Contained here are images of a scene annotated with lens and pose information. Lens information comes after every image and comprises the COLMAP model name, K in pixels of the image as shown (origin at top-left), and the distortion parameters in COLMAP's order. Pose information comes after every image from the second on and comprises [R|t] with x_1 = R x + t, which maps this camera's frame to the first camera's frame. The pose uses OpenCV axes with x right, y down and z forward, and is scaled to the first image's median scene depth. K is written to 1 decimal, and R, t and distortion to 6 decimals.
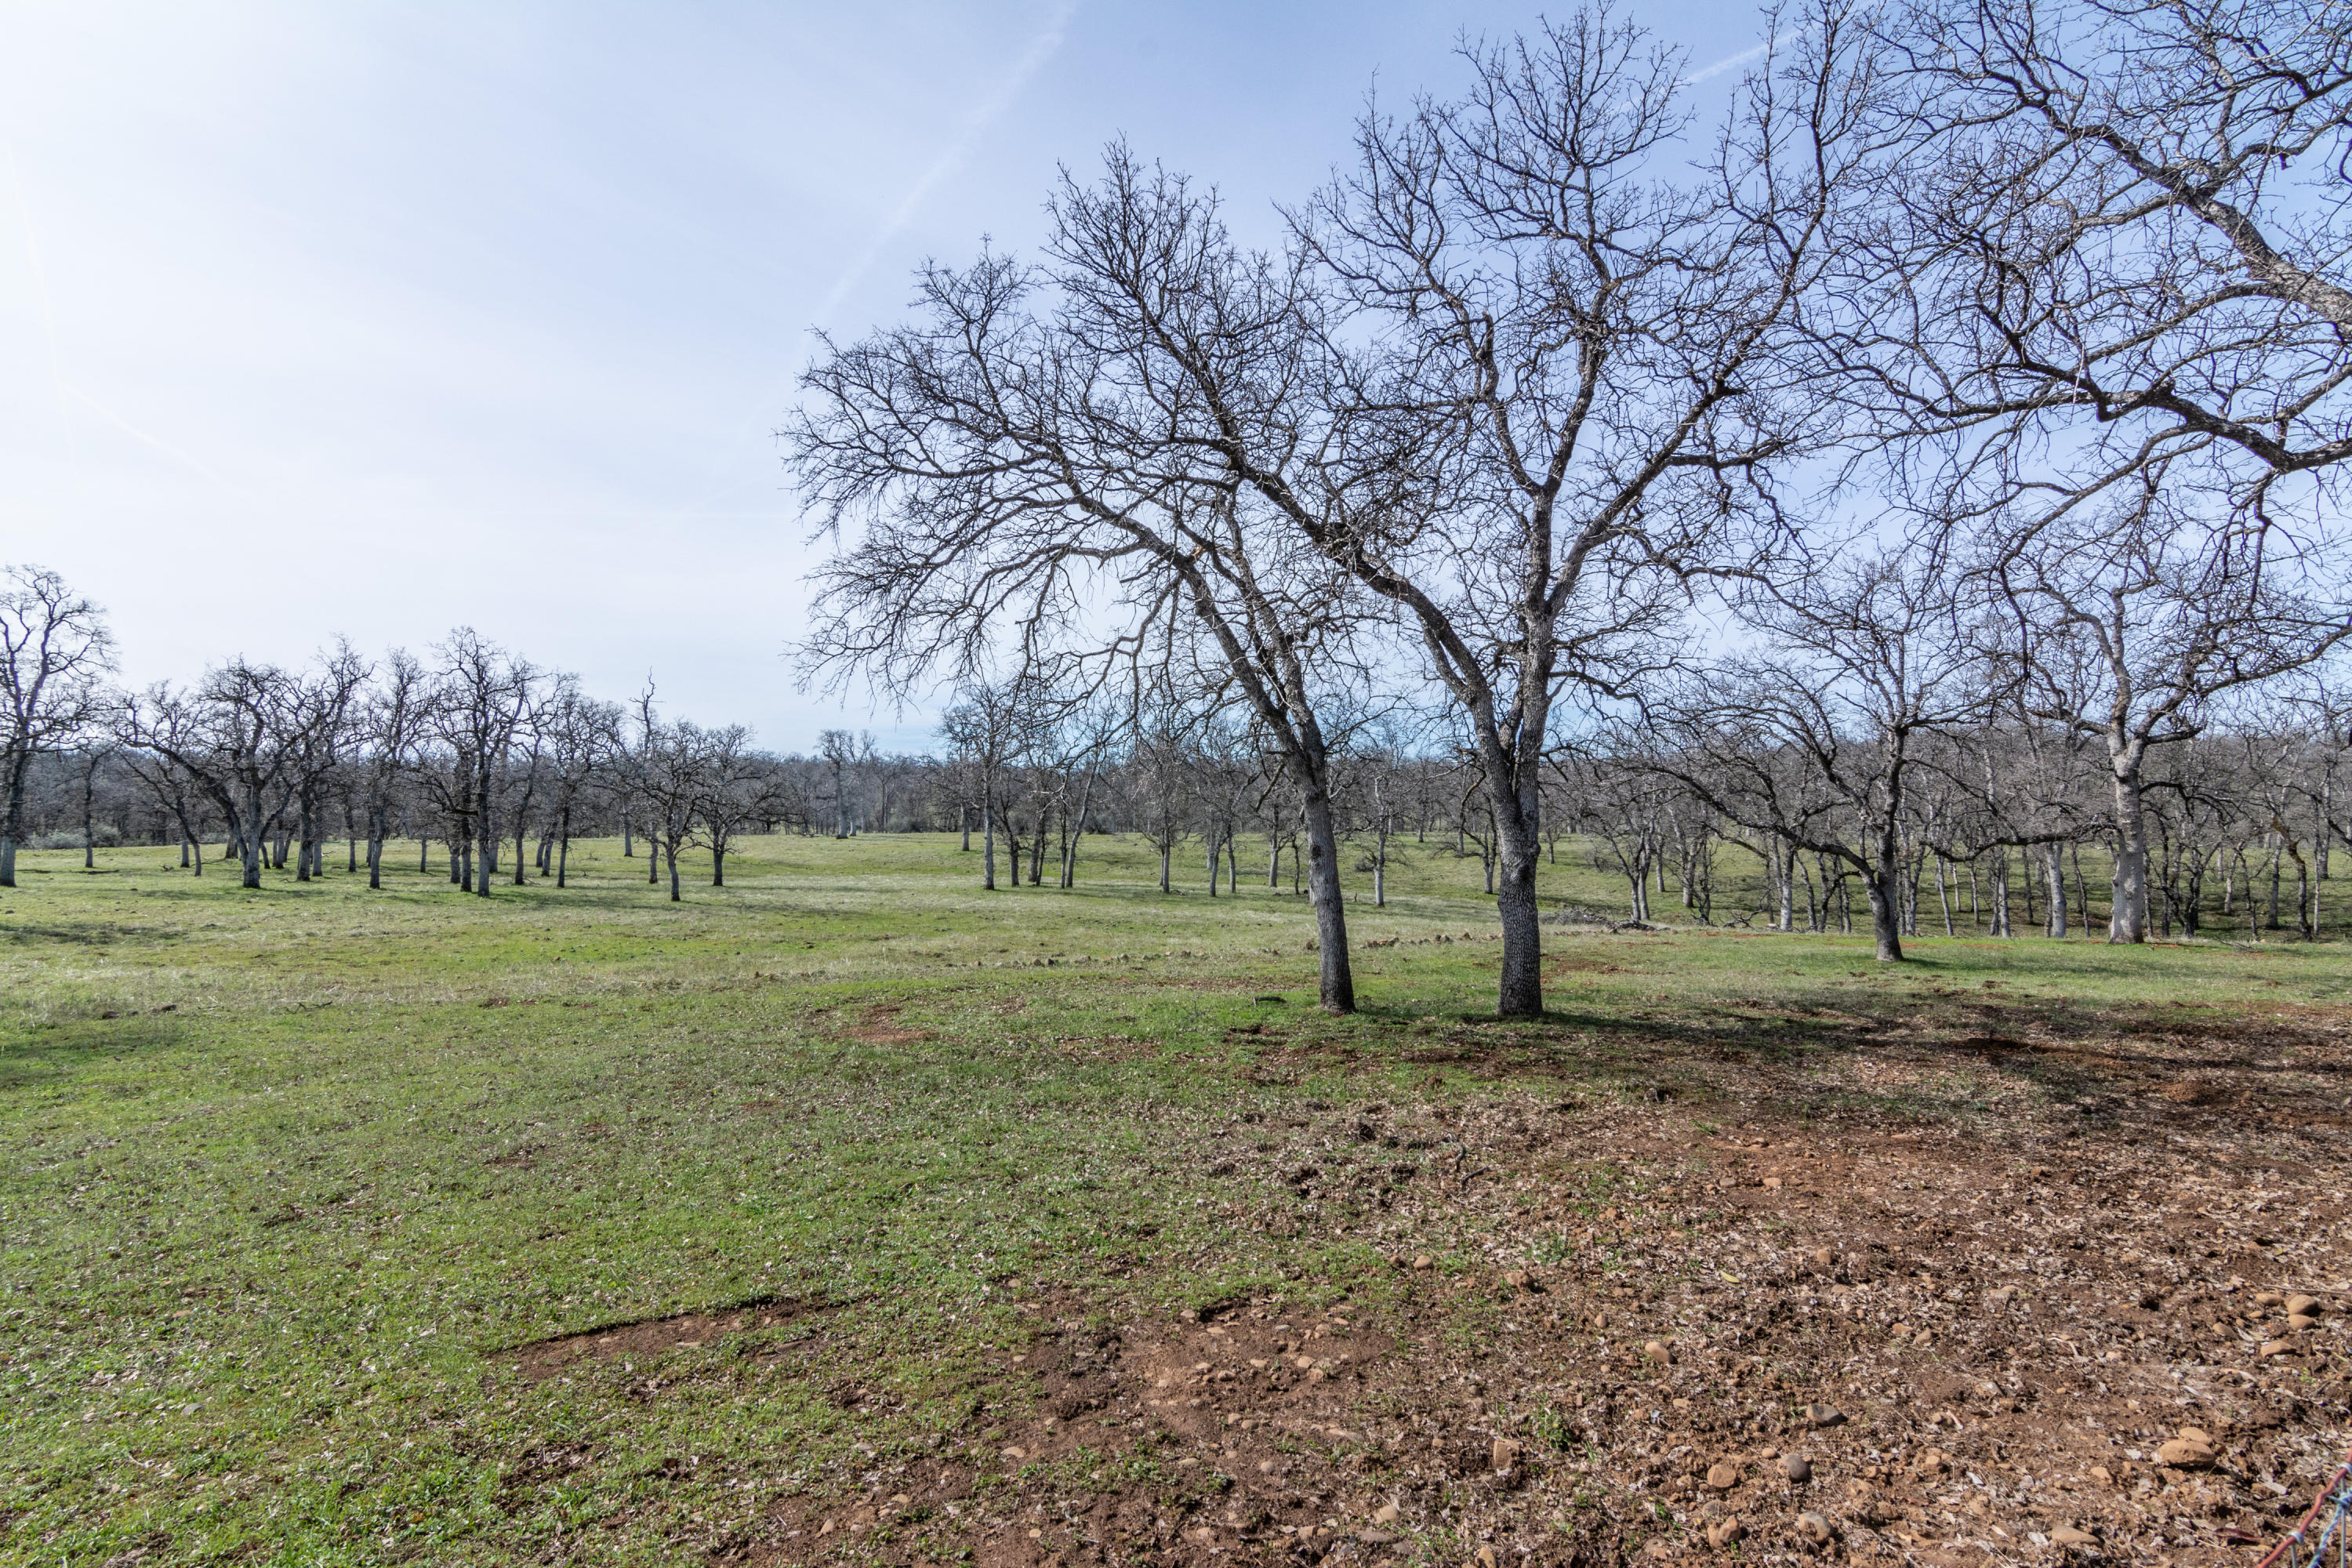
lens RADIAL K [[1136.5, 0, 1175.2], [0, 1136.5, 783.1], [0, 0, 1]] dist [0.001575, 0.000182]
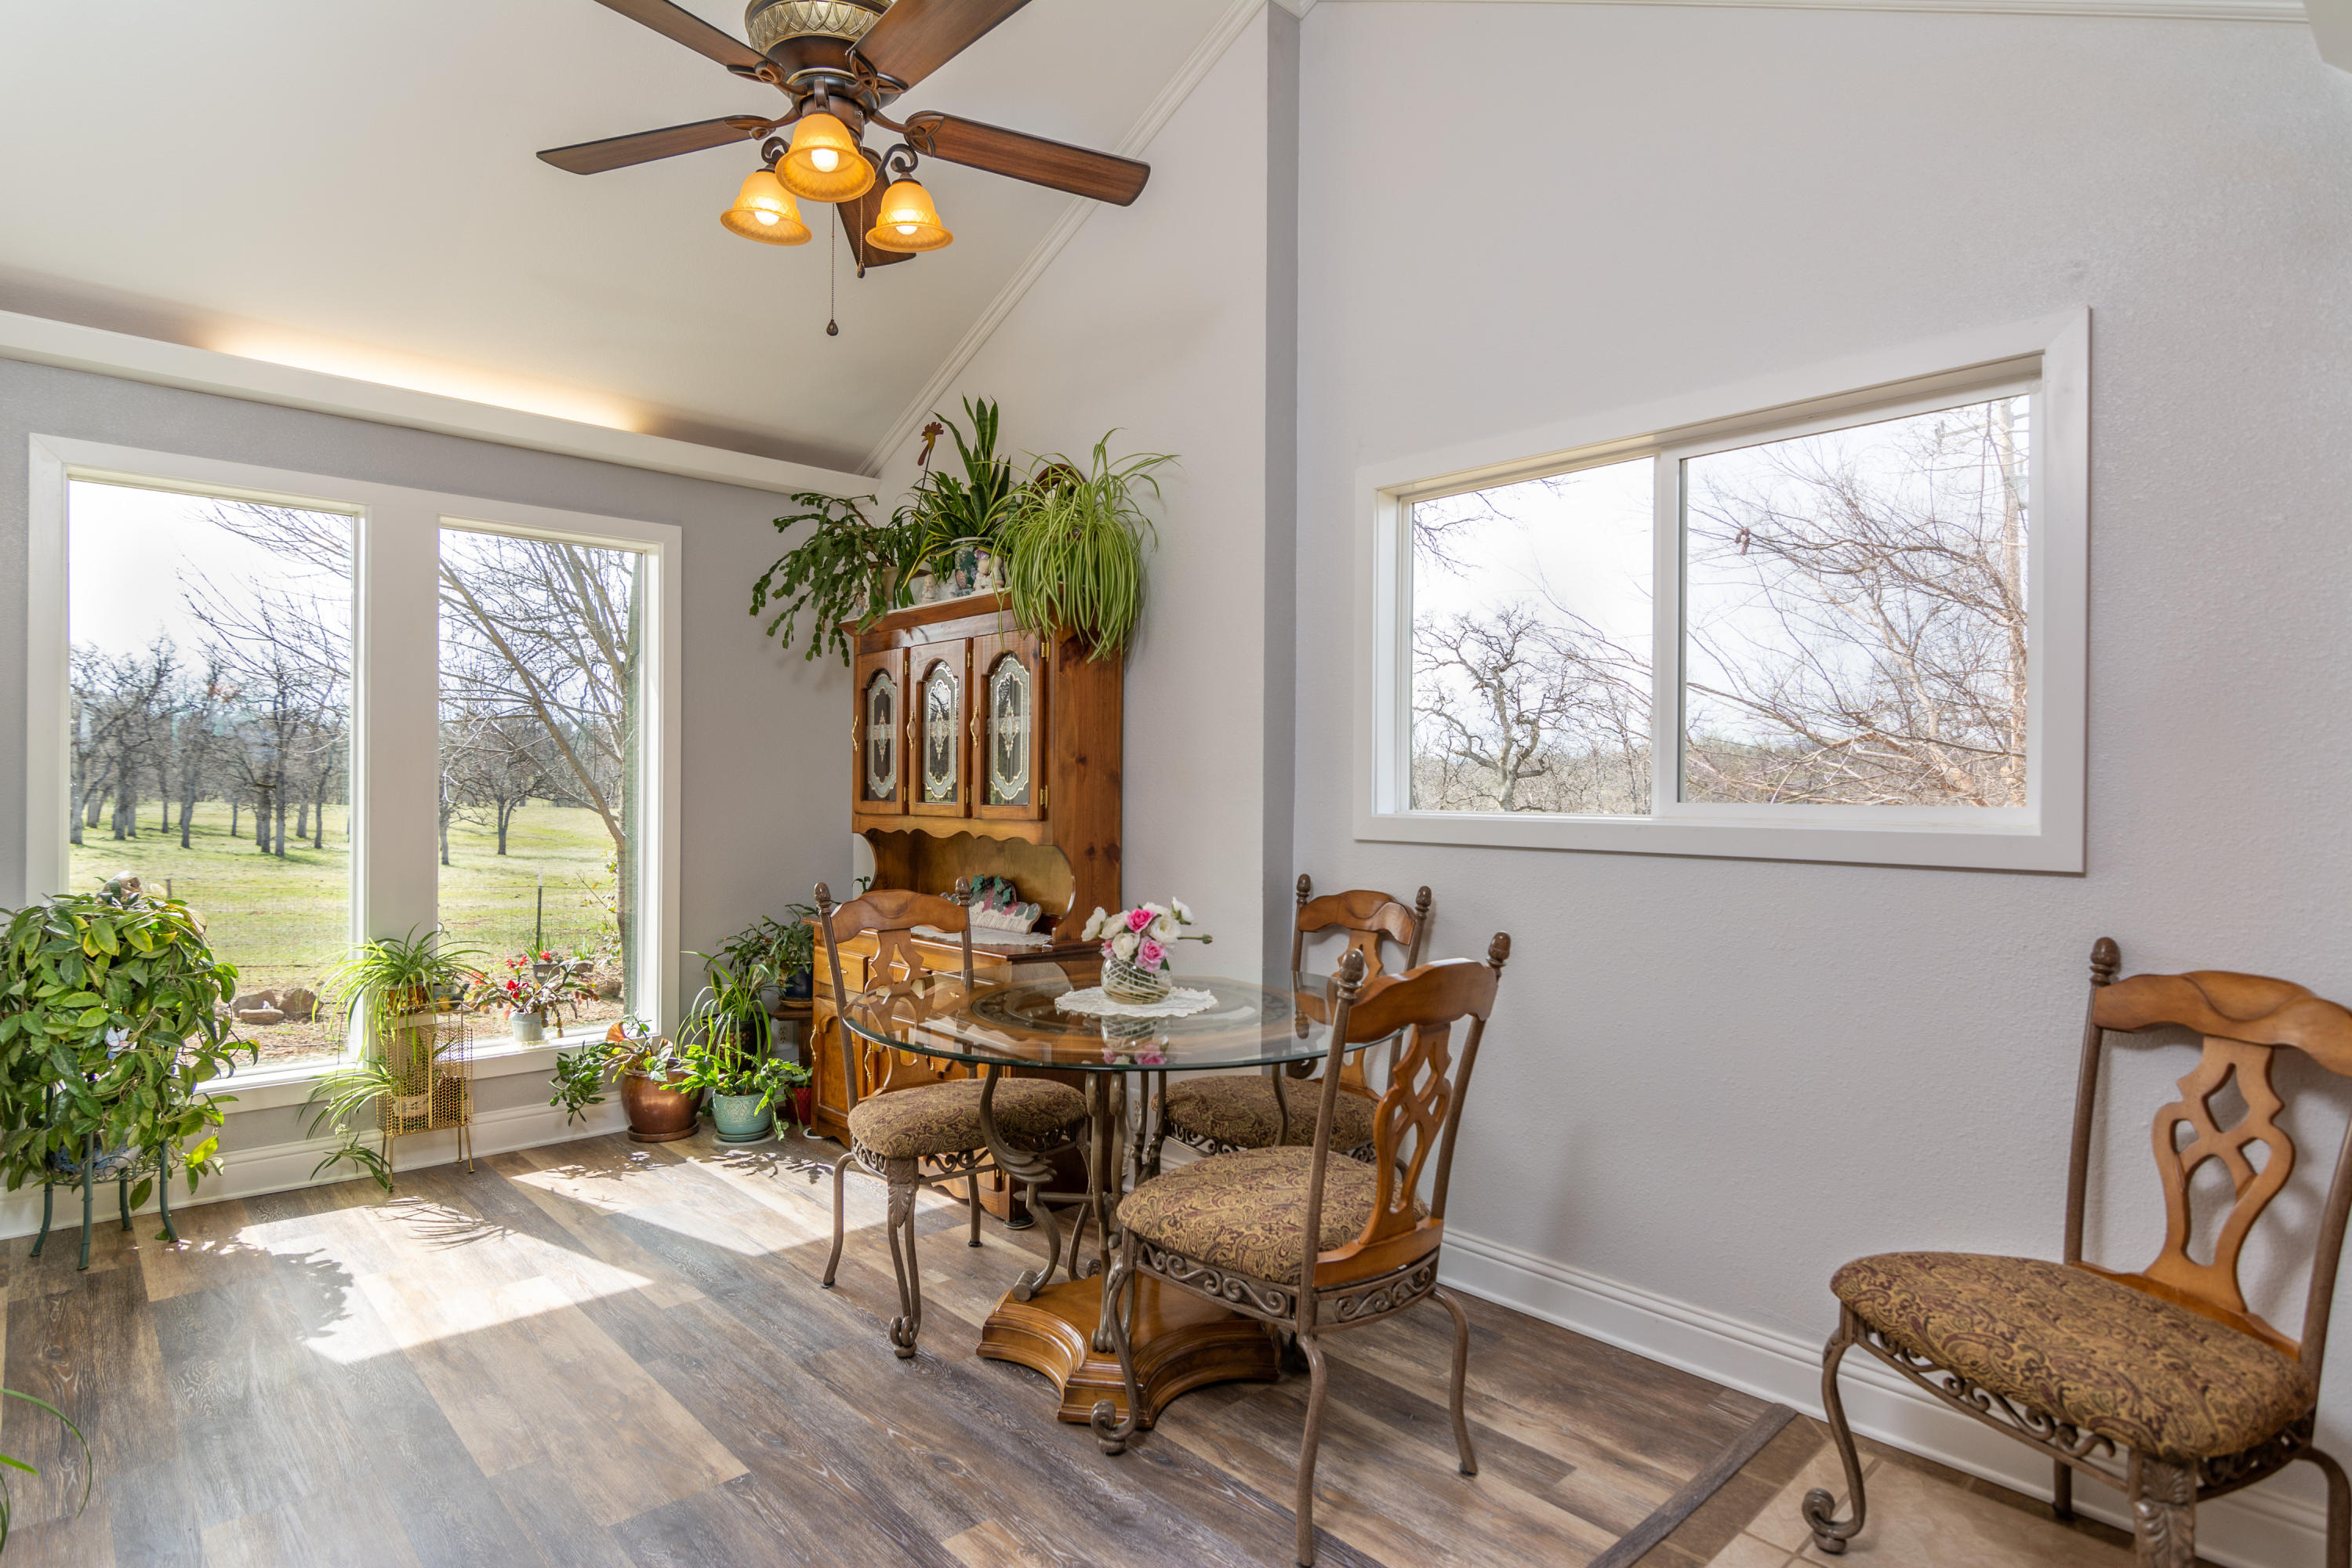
lens RADIAL K [[1289.4, 0, 1174.6], [0, 1289.4, 781.4], [0, 0, 1]] dist [-0.000105, -0.000066]
pose [[0.998754, 0.029676, 0.040126, 0.206960], [-0.030432, 0.999368, 0.018368, -0.025752], [-0.039555, -0.019566, 0.999026, -0.293437]]
